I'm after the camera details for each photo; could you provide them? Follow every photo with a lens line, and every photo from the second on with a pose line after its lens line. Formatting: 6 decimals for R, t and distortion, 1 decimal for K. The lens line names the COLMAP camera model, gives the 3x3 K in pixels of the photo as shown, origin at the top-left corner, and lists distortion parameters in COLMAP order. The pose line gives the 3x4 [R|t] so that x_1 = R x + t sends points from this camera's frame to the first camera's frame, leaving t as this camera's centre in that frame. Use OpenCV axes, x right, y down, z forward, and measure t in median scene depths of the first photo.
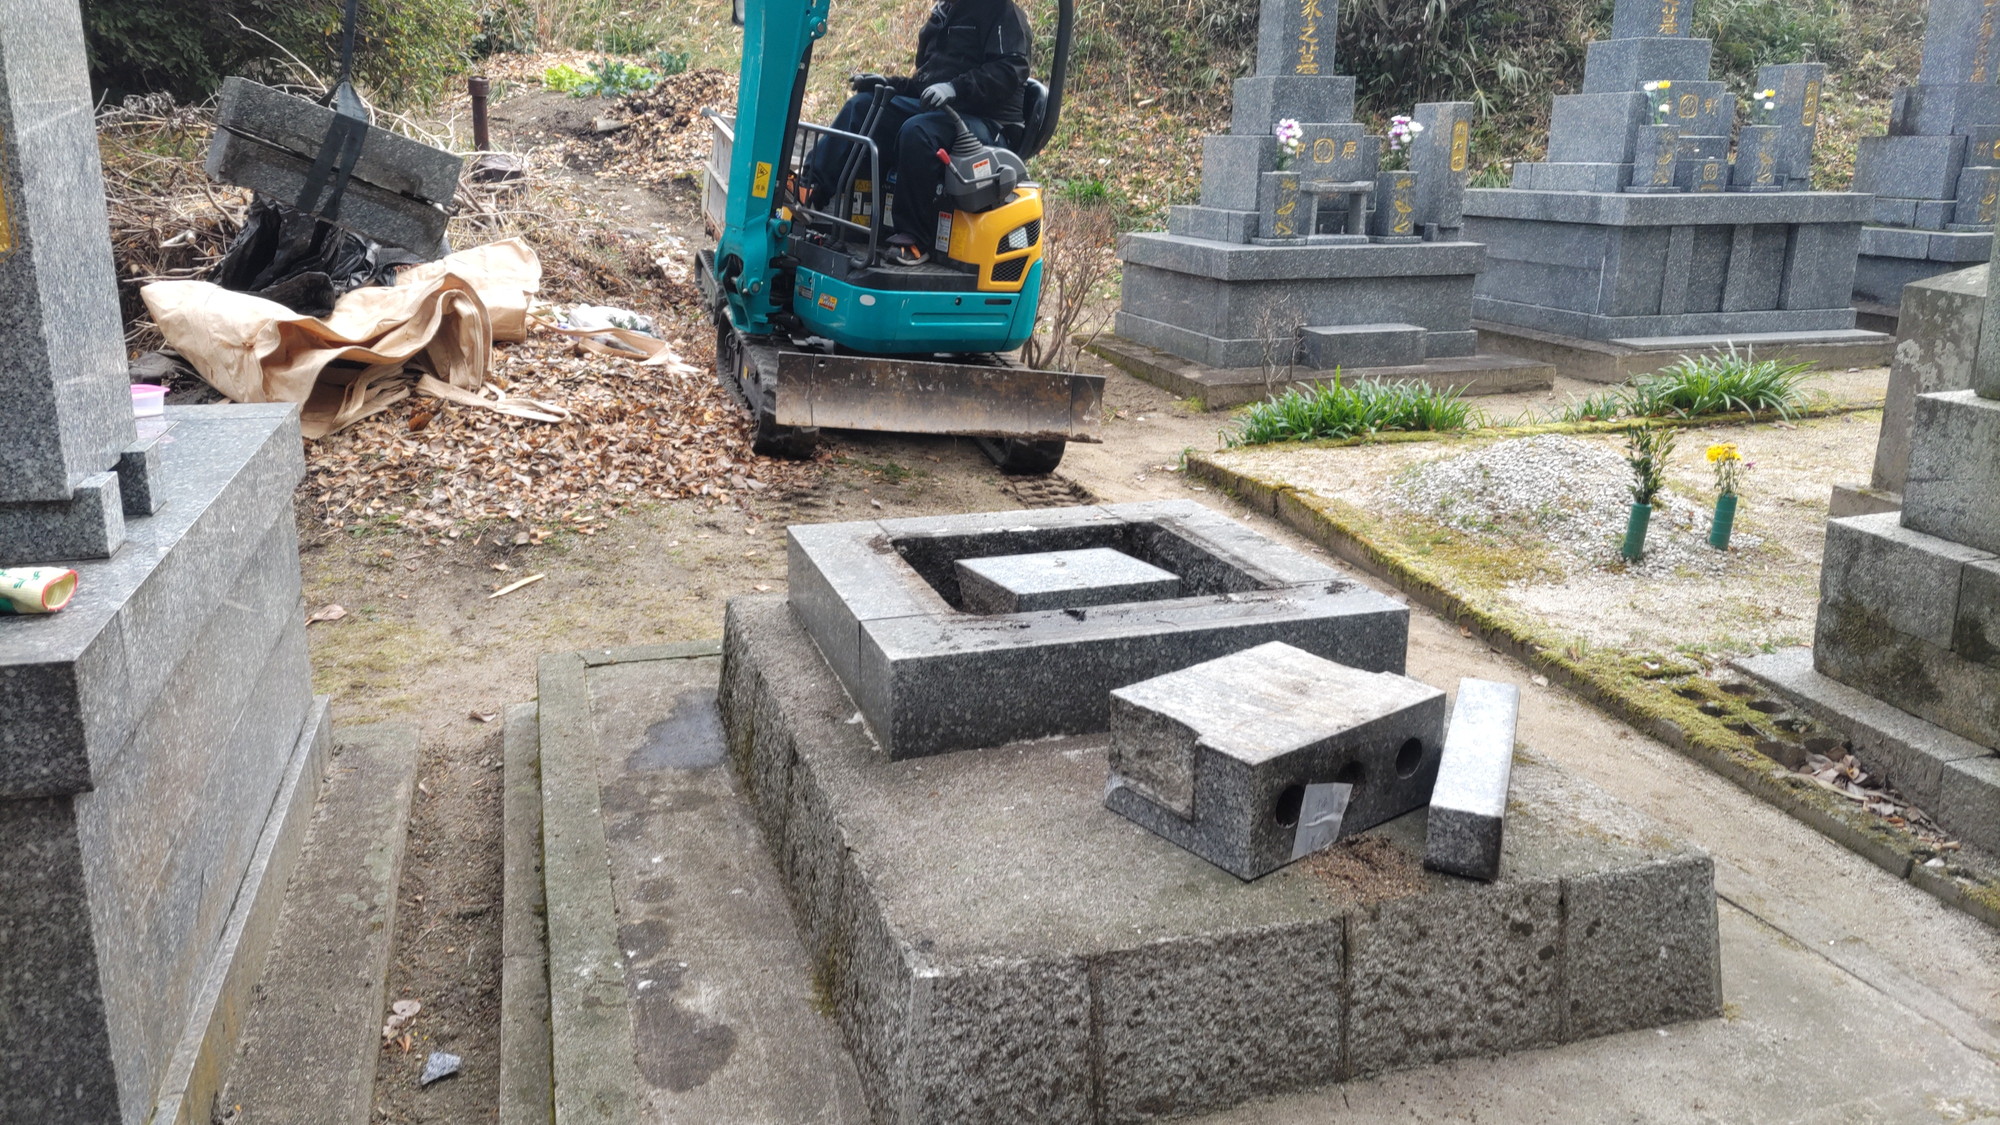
lens RADIAL K [[1493.1, 0, 991.4], [0, 1493.1, 570.8], [0, 0, 1]] dist [0.061123, -0.047235]
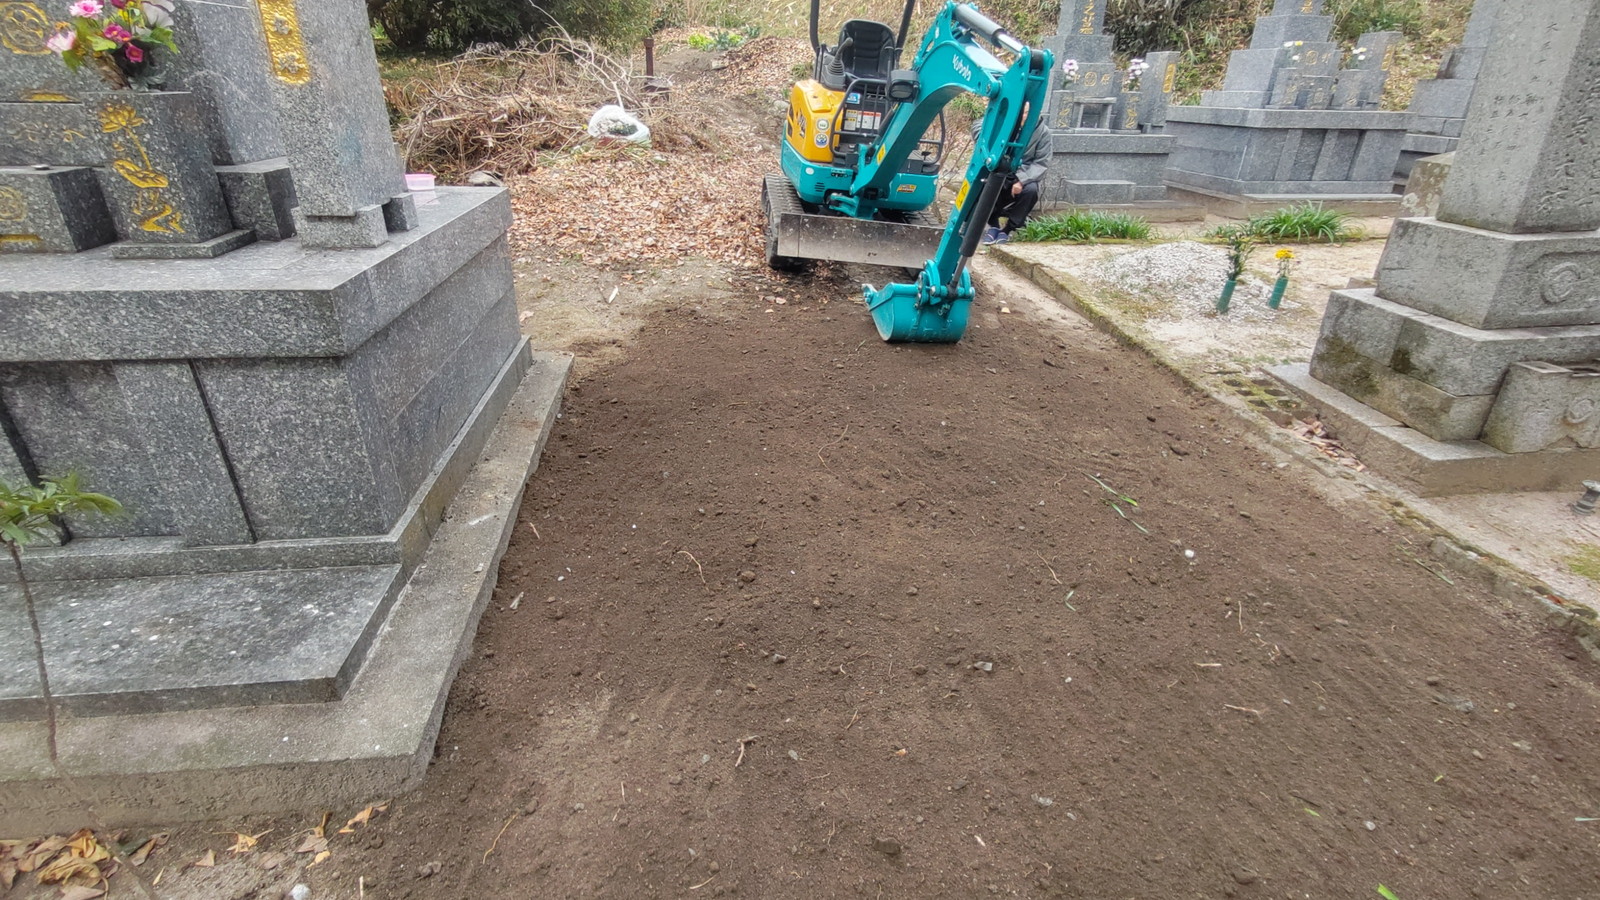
lens RADIAL K [[727.7, 0, 795.2], [0, 727.7, 437.9], [0, 0, 1]] dist [-0.000122, 0.001410]
pose [[0.986877, 0.081111, -0.139623, 0.030846], [-0.055381, 0.982256, 0.179180, 0.008584], [0.151679, -0.169096, 0.973858, 0.021582]]
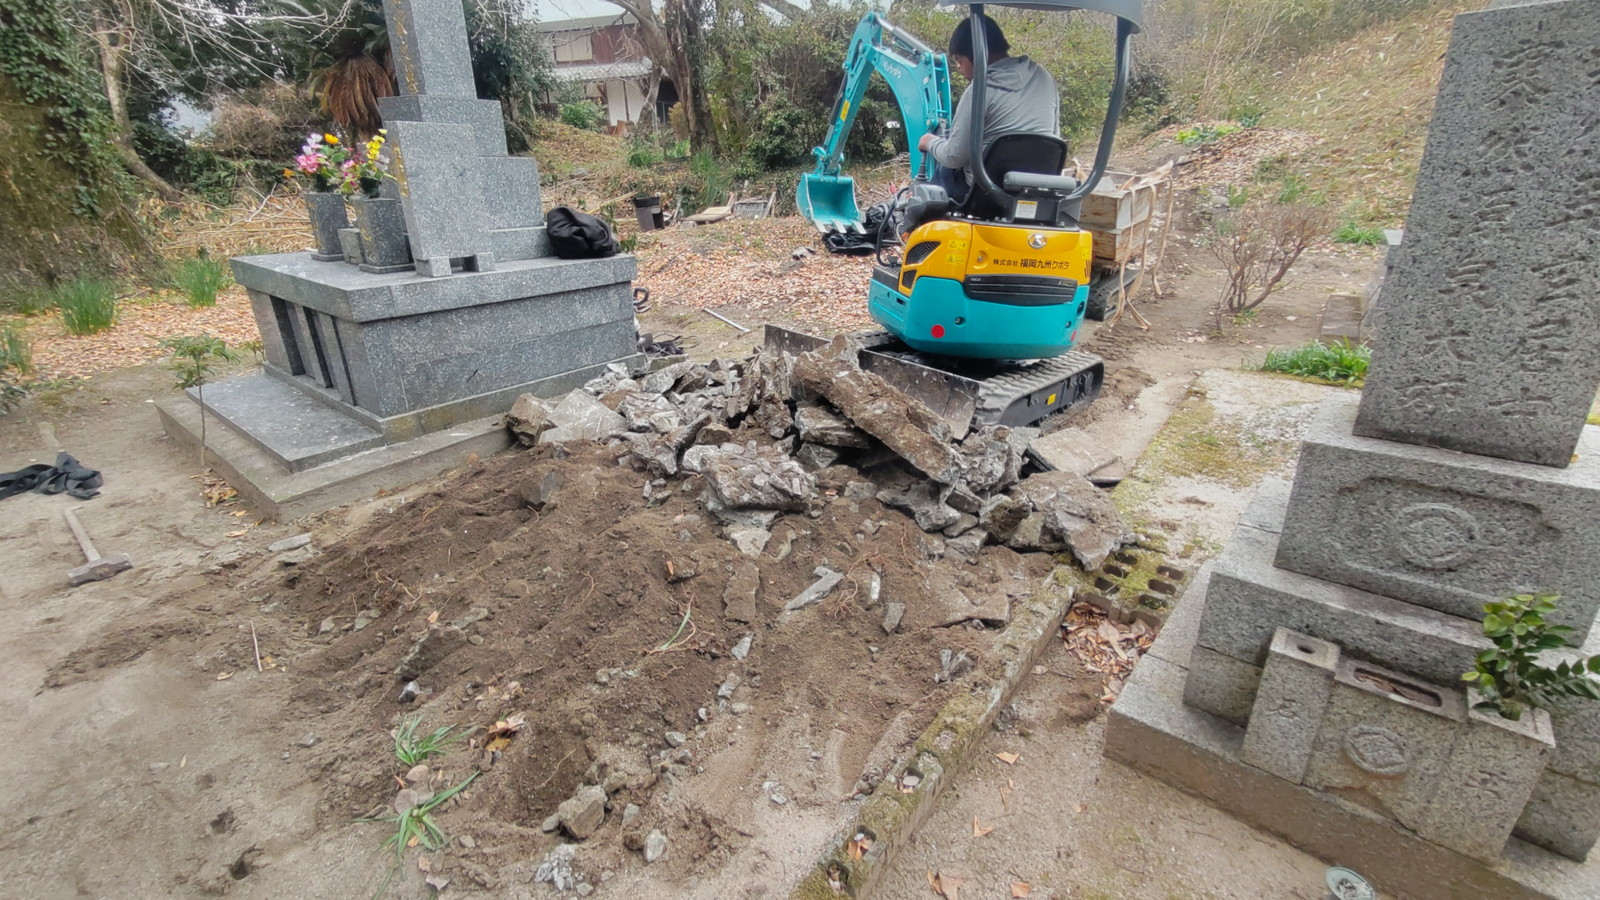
lens RADIAL K [[727.7, 0, 803.0], [0, 727.7, 449.3], [0, 0, 1]] dist [-0.000122, 0.001410]
pose [[0.574407, 0.318830, -0.753926, 0.357333], [-0.221935, 0.947189, 0.231470, -0.048666], [0.787910, 0.034364, 0.614831, 0.157239]]
